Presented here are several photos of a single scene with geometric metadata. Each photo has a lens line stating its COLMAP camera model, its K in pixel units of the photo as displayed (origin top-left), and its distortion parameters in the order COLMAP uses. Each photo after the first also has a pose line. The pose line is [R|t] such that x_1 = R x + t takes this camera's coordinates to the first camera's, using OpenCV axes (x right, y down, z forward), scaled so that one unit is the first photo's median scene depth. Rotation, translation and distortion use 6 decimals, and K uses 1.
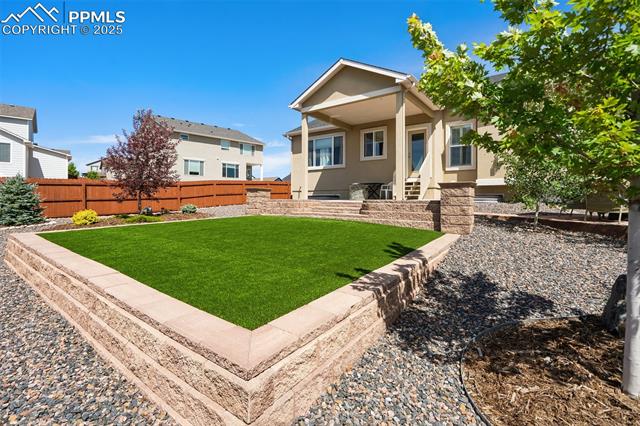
lens RADIAL K [[295.3, 0, 320.7], [0, 295.3, 212.3], [0, 0, 1]] dist [-0.005529, 0.002547]
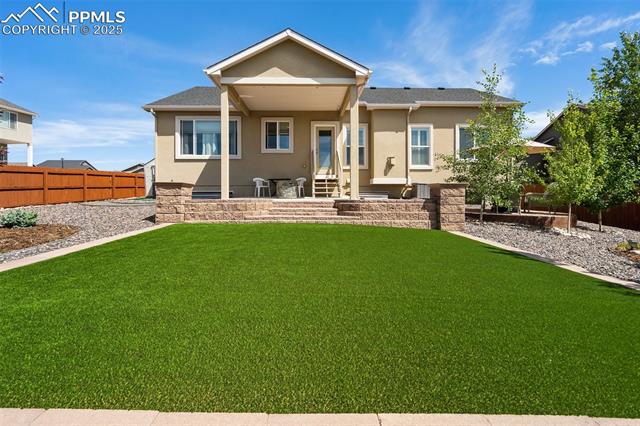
lens RADIAL K [[295.3, 0, 313.3], [0, 295.3, 208.1], [0, 0, 1]] dist [-0.005529, 0.002547]
pose [[0.792437, -0.031815, 0.609123, -0.337269], [0.028592, 0.999479, 0.015007, -0.022926], [-0.609283, 0.005524, 0.792934, 0.255369]]
